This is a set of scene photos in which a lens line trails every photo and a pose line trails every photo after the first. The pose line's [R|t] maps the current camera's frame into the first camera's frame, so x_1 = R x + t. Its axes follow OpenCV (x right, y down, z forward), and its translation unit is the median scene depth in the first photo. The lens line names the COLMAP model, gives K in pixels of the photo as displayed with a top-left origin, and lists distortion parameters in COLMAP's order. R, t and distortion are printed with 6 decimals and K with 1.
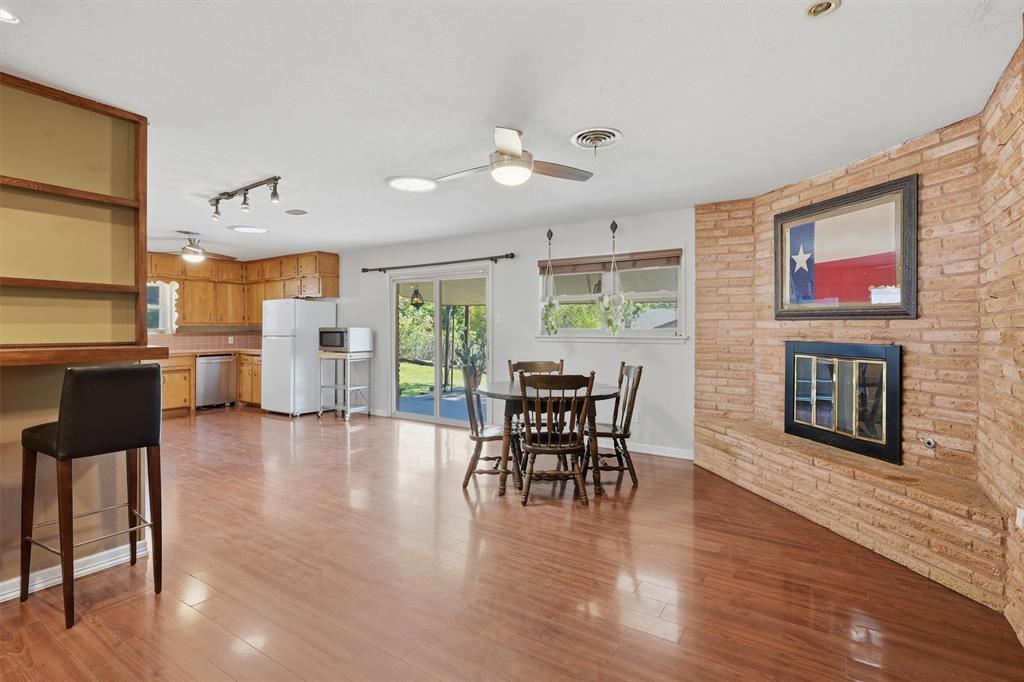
lens RADIAL K [[490.9, 0, 515.6], [0, 490.9, 331.7], [0, 0, 1]] dist [-0.002525, 0.000020]
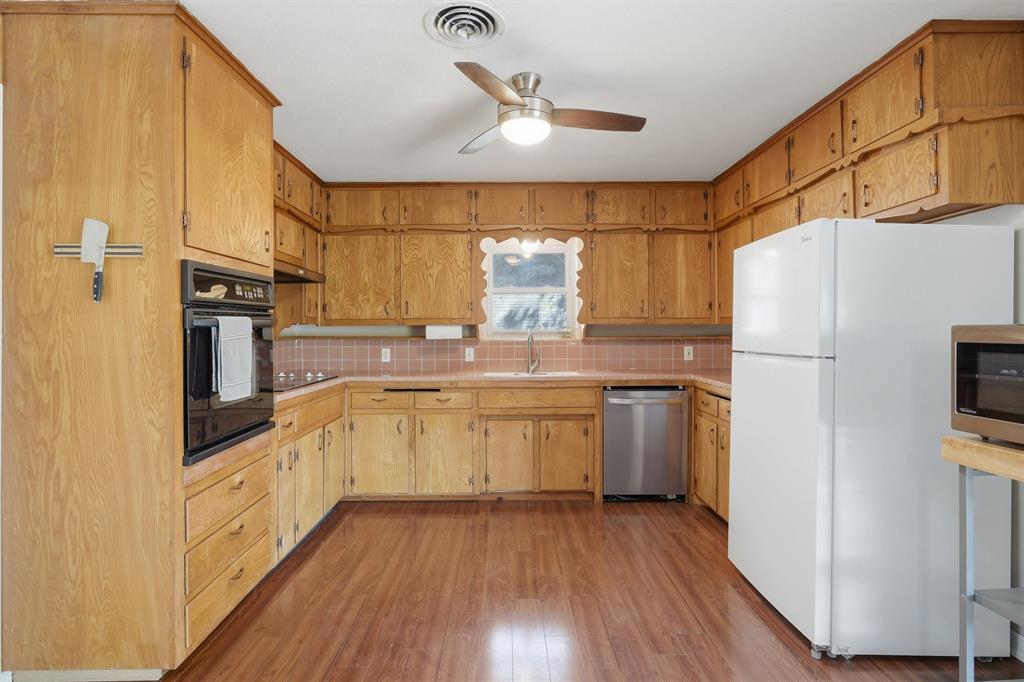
lens RADIAL K [[500.8, 0, 510.4], [0, 500.8, 327.5], [0, 0, 1]] dist [-0.005232, 0.000174]
pose [[0.549379, -0.002719, -0.835569, -0.462952], [-0.003646, 0.999977, -0.005652, -0.008176], [0.835565, 0.006151, 0.549357, 1.020295]]
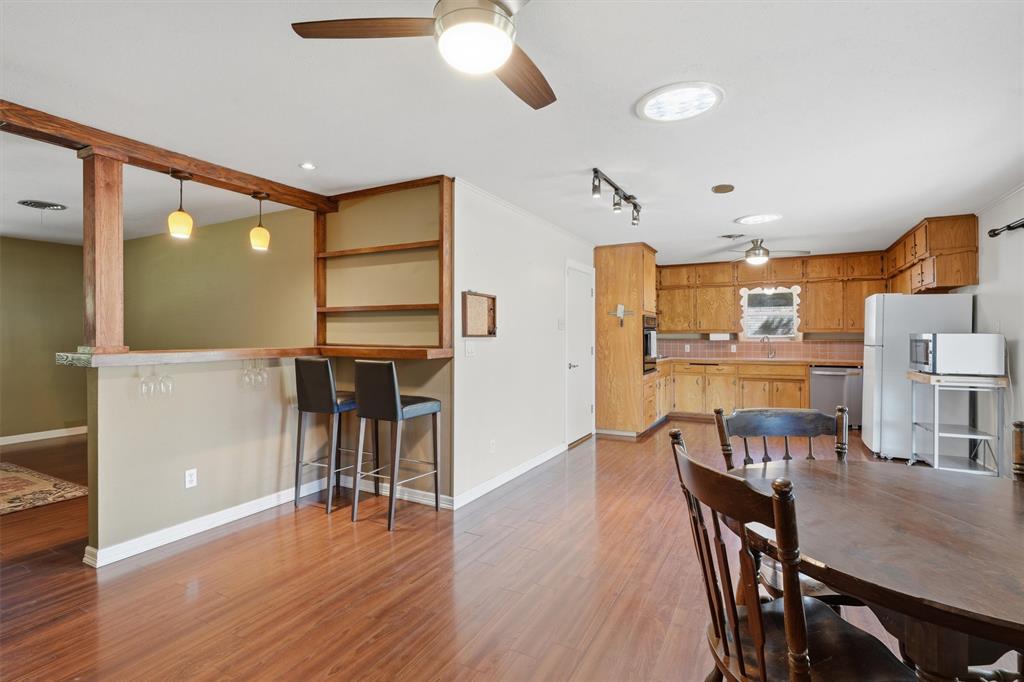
lens RADIAL K [[490.9, 0, 515.6], [0, 490.9, 331.7], [0, 0, 1]] dist [-0.002525, 0.000020]
pose [[0.085905, -0.007604, -0.996274, 0.308221], [-0.005477, 0.999952, -0.008104, -0.004657], [0.996288, 0.006152, 0.085859, 0.590984]]
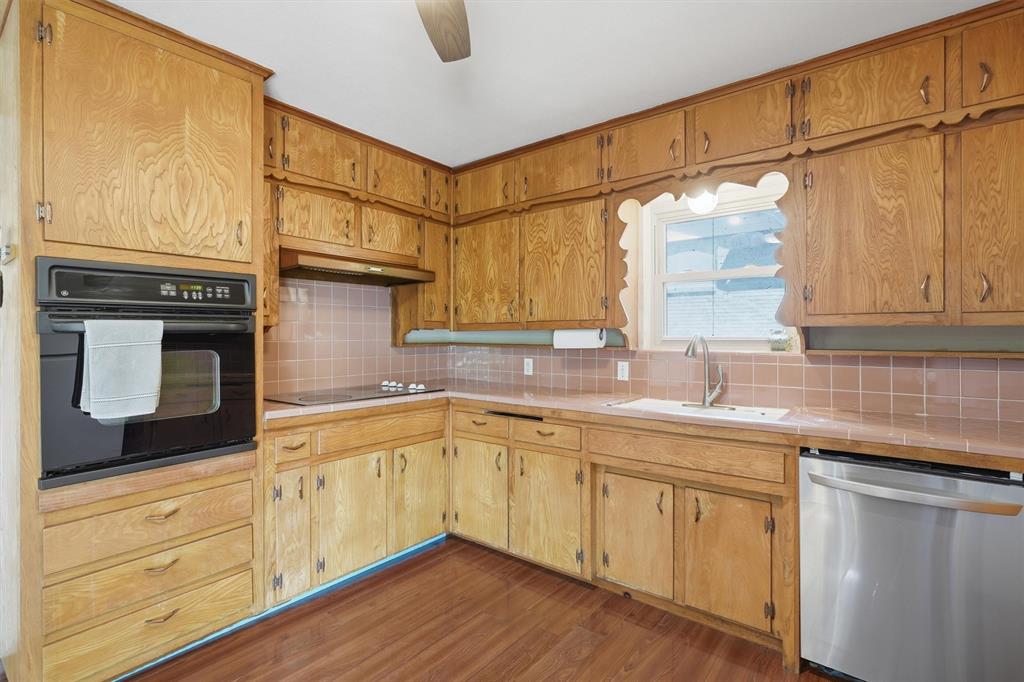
lens RADIAL K [[490.6, 0, 514.7], [0, 490.6, 335.2], [0, 0, 1]] dist [-0.001941, 0.000223]
pose [[-0.095567, 0.001508, -0.995422, -0.613538], [-0.006026, 0.999980, 0.002093, -0.010366], [0.995405, 0.006199, -0.095556, 1.361233]]
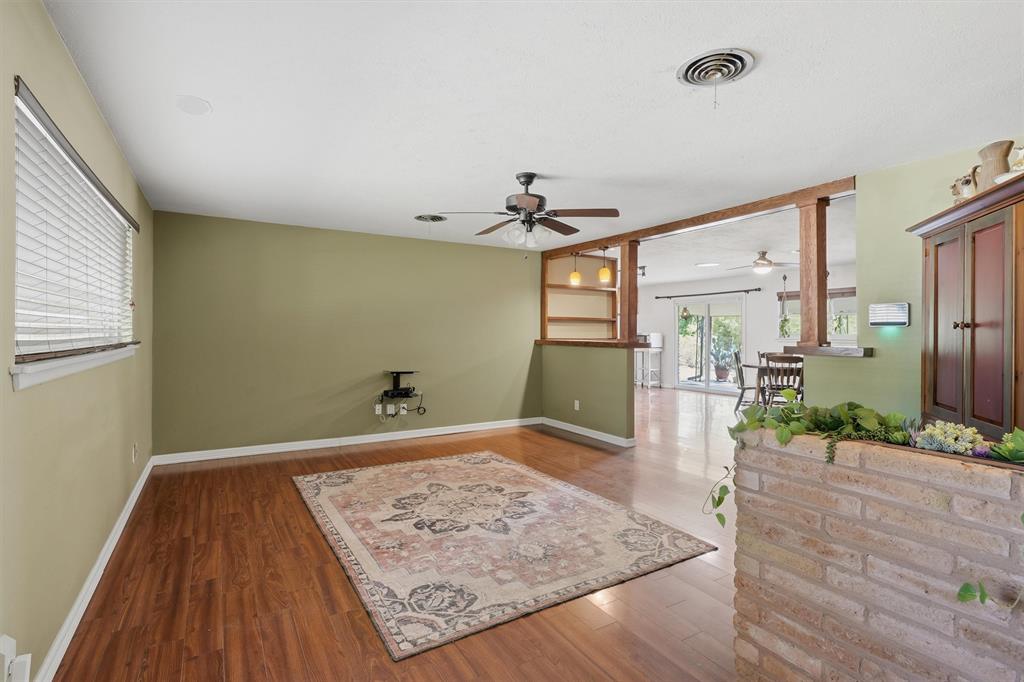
lens RADIAL K [[500.8, 0, 510.4], [0, 500.8, 327.5], [0, 0, 1]] dist [-0.005232, 0.000174]
pose [[0.898141, -0.003325, -0.439695, -0.024547], [-0.004993, 0.999830, -0.017759, 0.008377], [0.439679, 0.018145, 0.897972, -1.097488]]
